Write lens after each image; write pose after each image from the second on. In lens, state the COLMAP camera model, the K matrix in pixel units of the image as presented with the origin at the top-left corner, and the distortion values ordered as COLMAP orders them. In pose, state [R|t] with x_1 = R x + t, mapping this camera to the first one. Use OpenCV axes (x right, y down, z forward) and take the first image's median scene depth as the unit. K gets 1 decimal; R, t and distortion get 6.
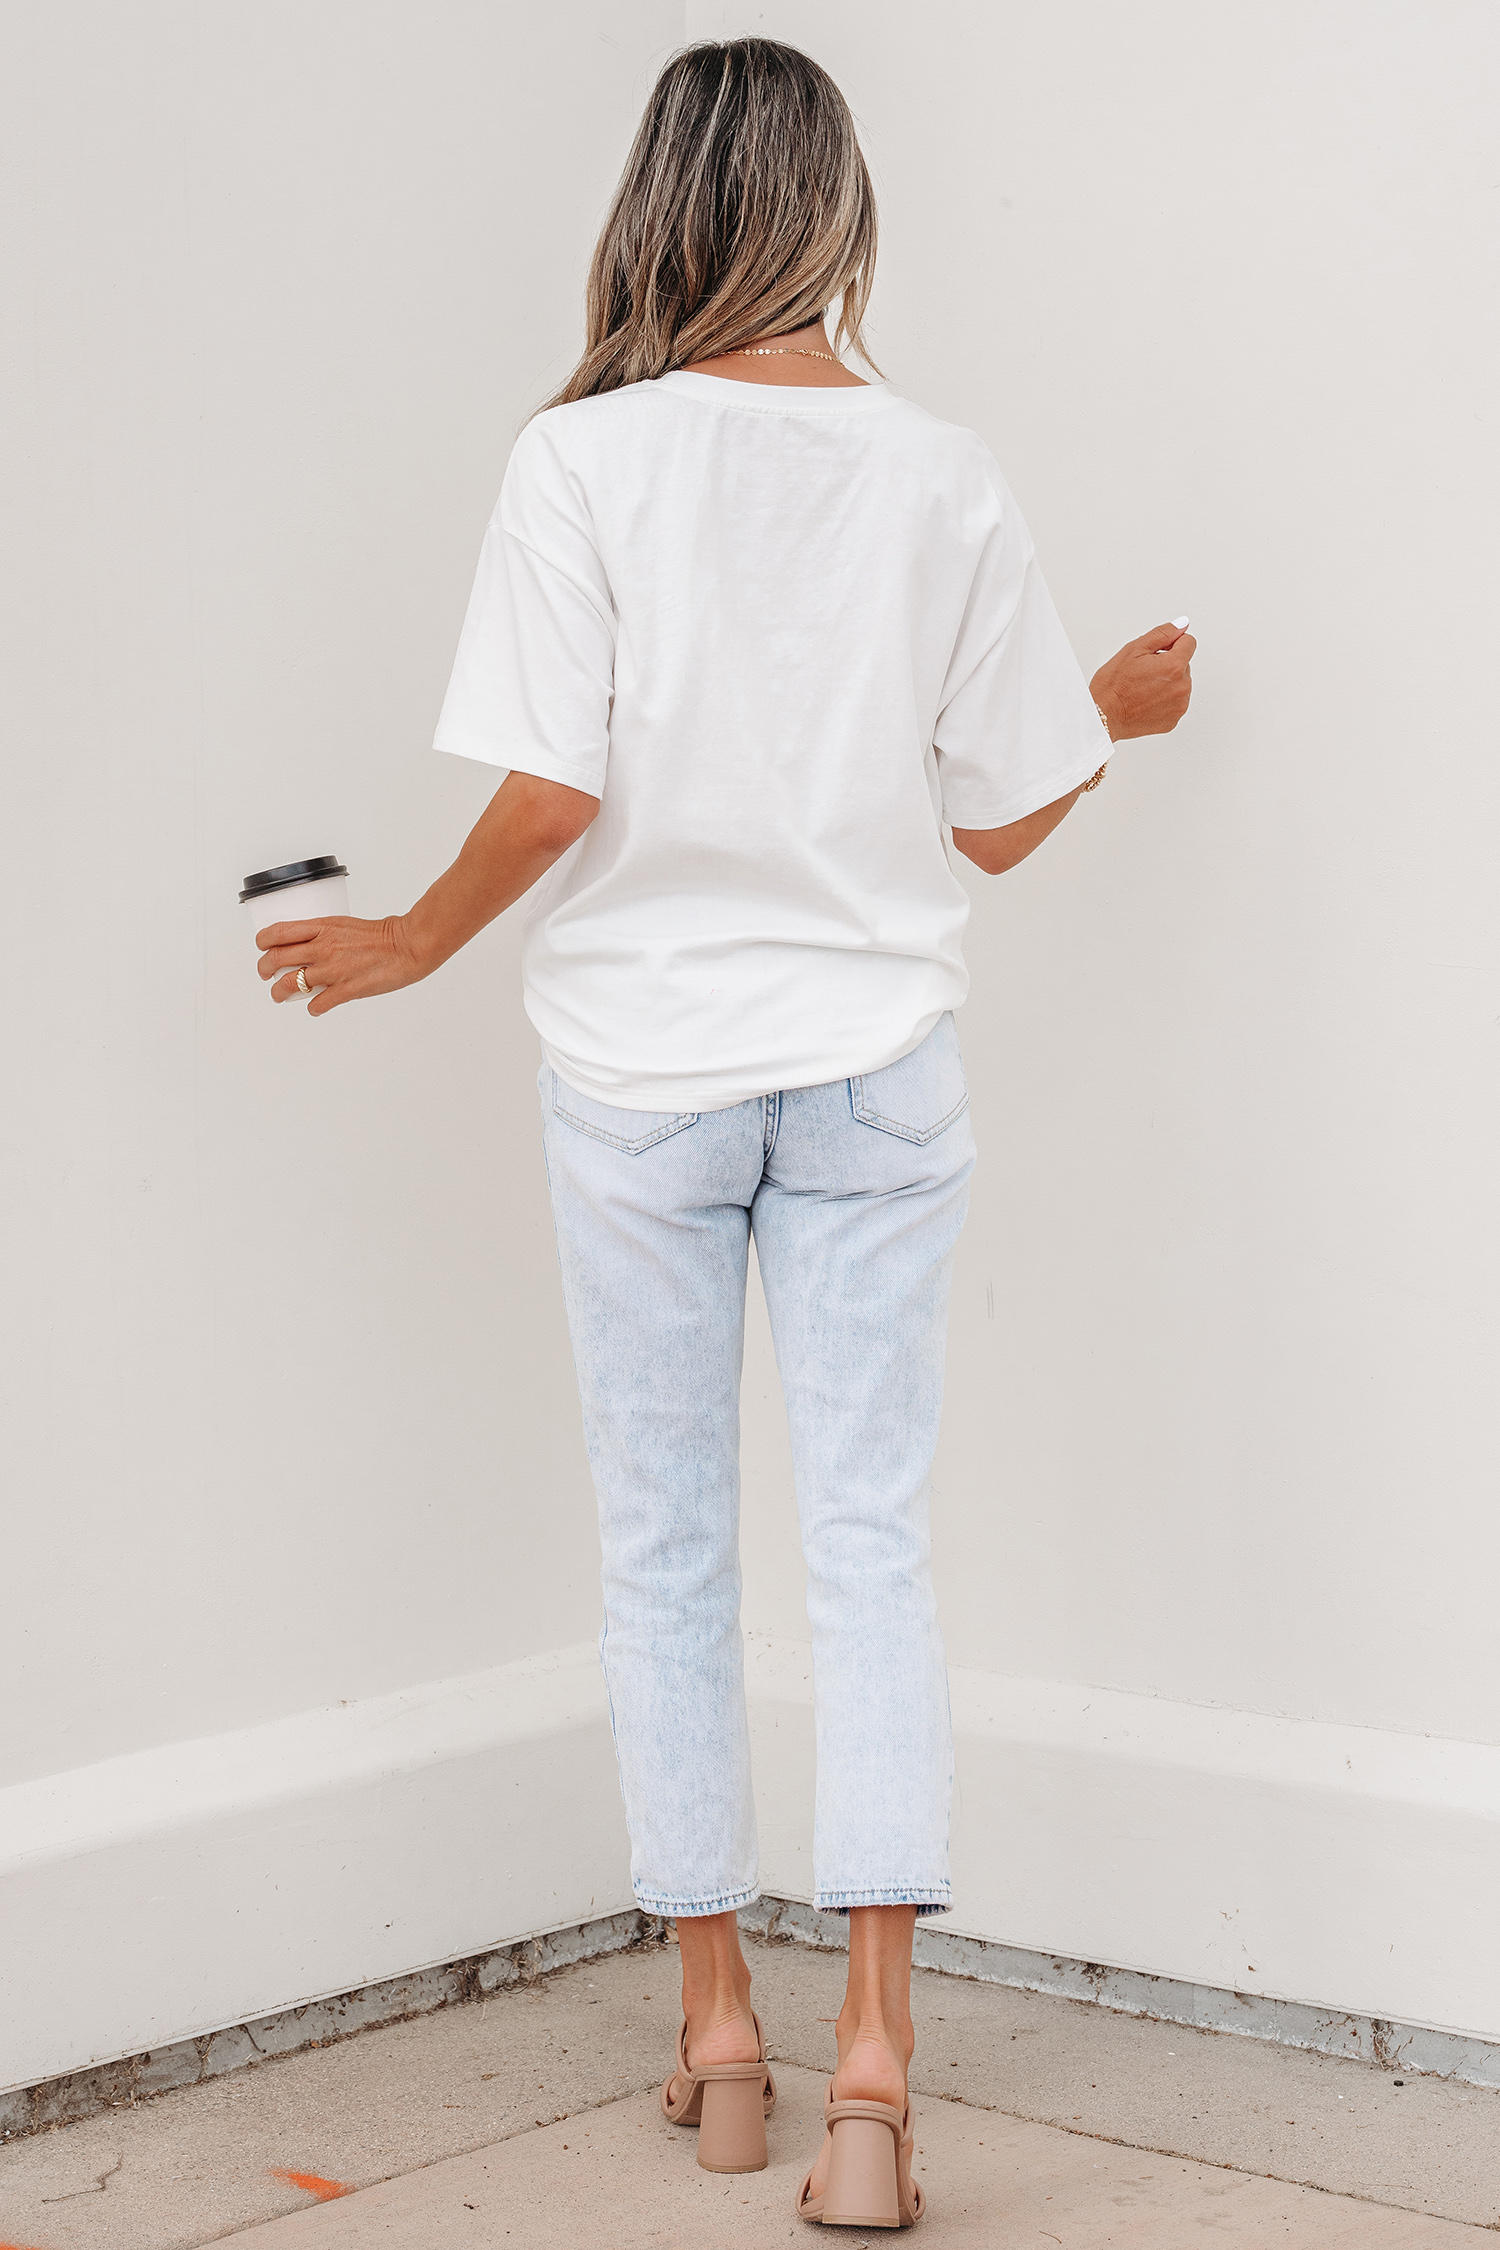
lens RADIAL K [[2980.8, 0, 750.0], [0, 2980.8, 1125.0], [0, 0, 1]] dist [-0.295480, -0.039325]
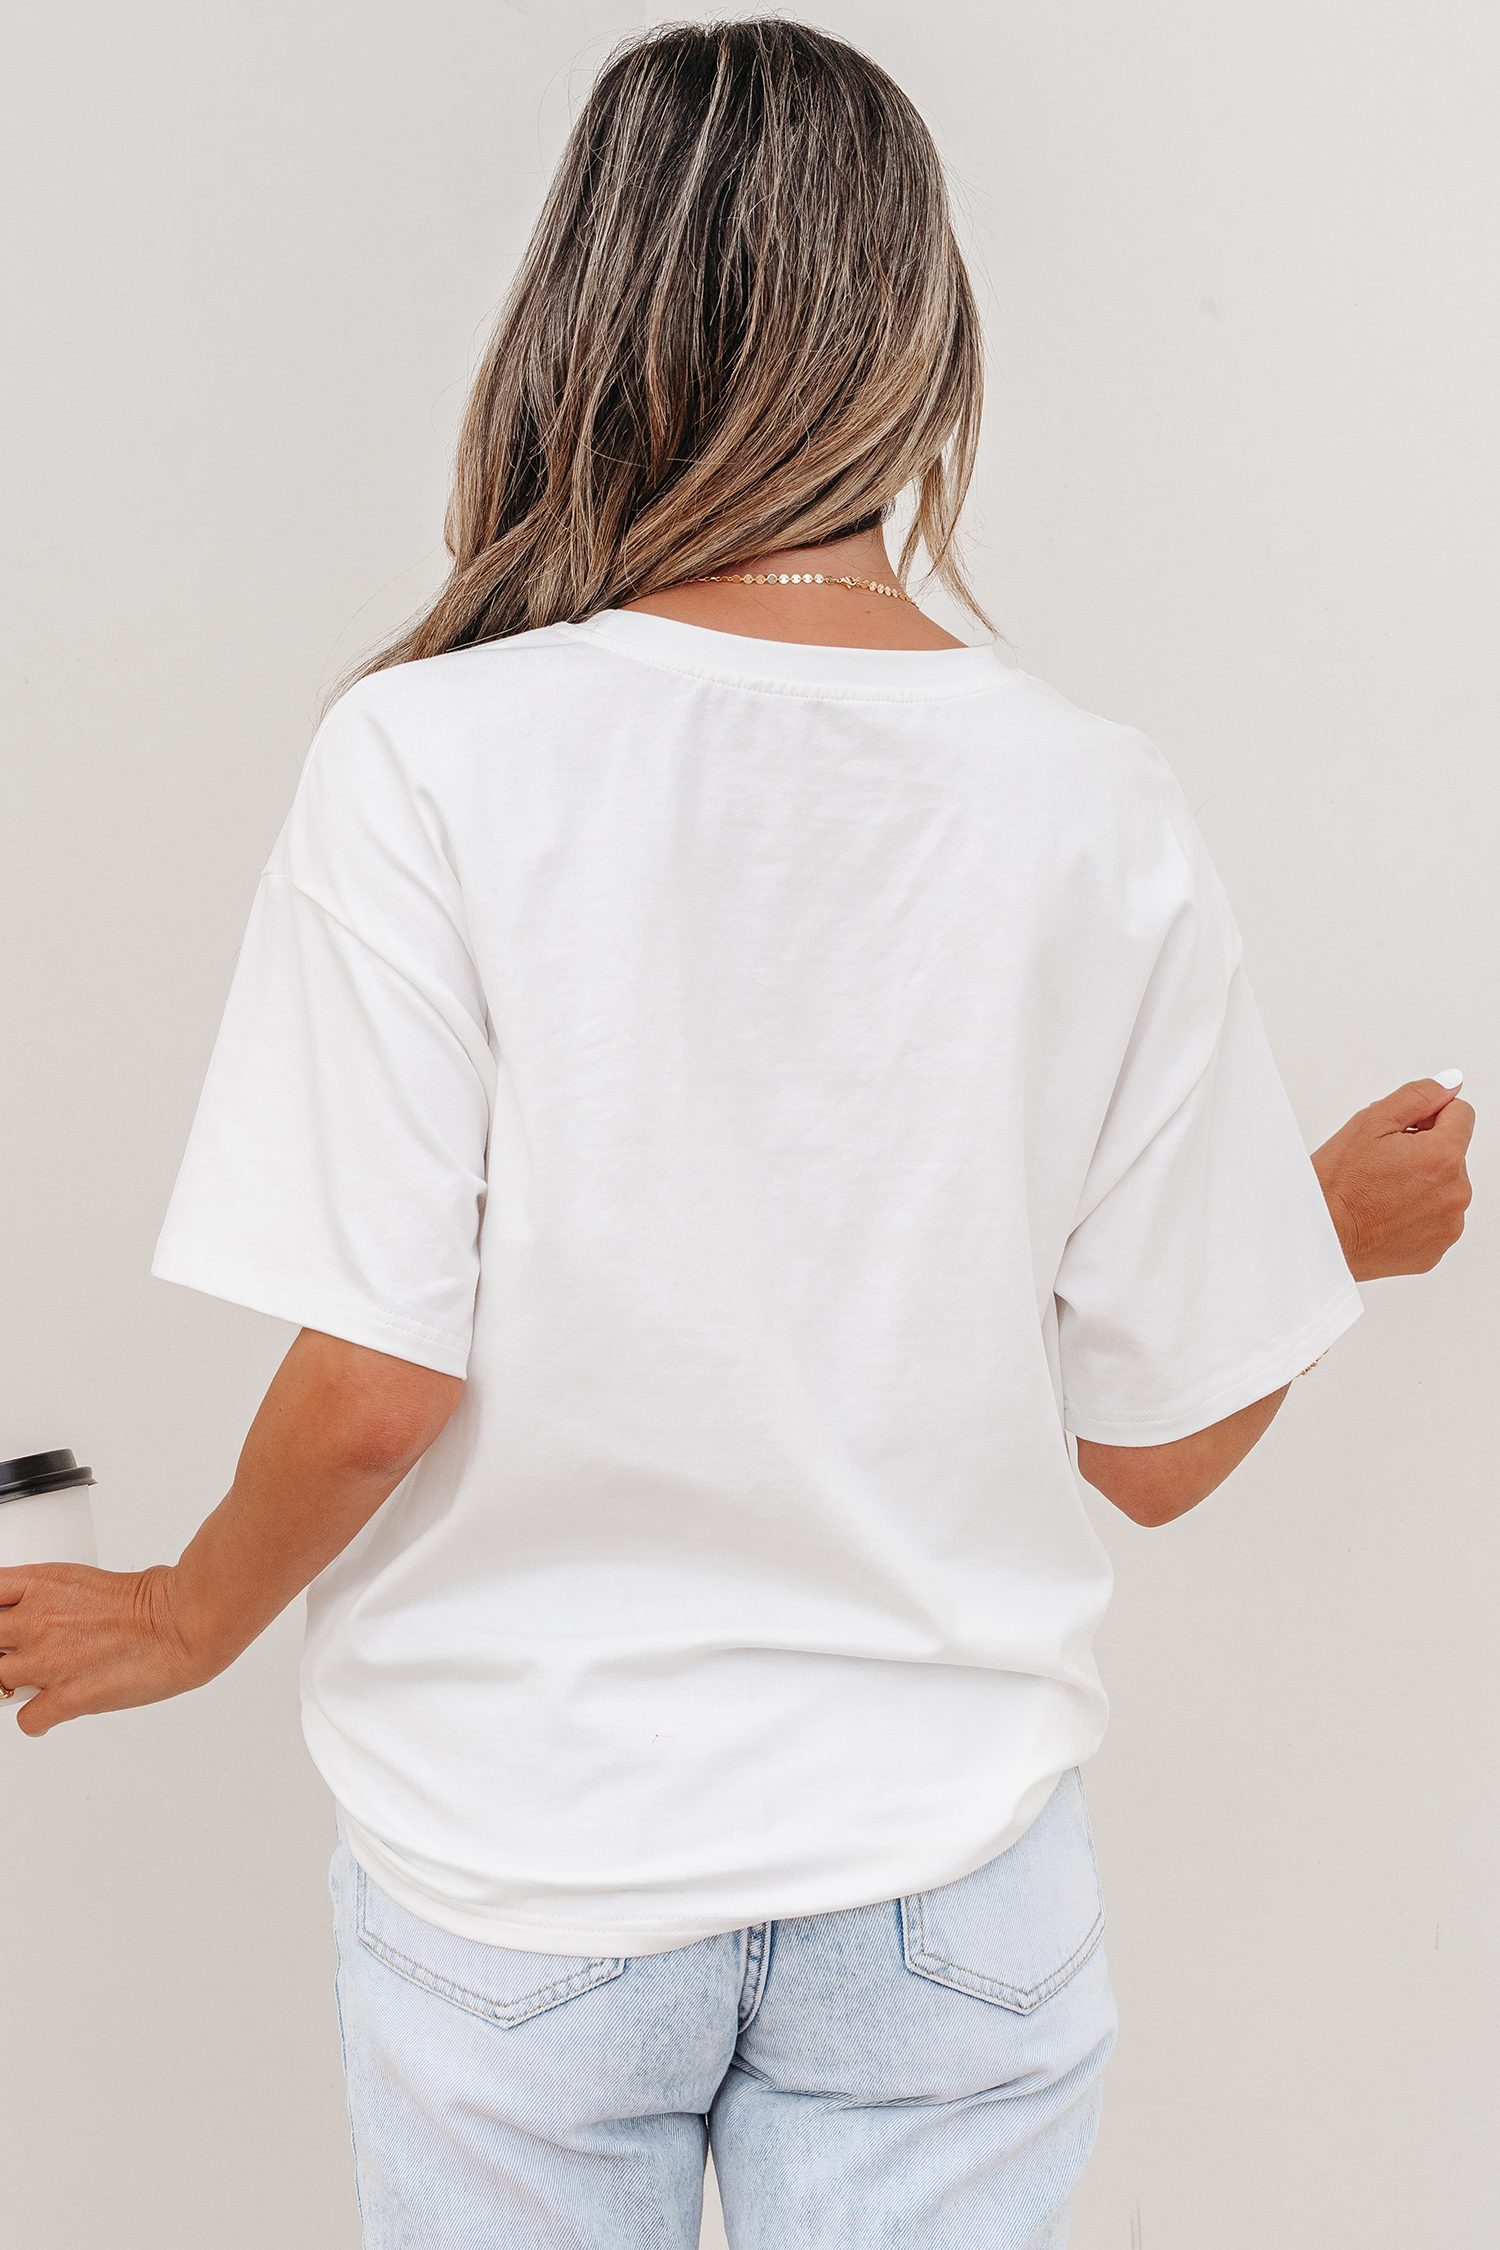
lens RADIAL K [[4625.5, 0, 750.0], [0, 4625.5, 1125.0], [0, 0, 1]] dist [-0.436118, 0.099088]
pose [[0.999493, 0.021151, 0.023811, -0.017850], [-0.017156, 0.987450, -0.156995, -0.024195], [-0.026832, 0.156507, 0.987312, 0.148210]]
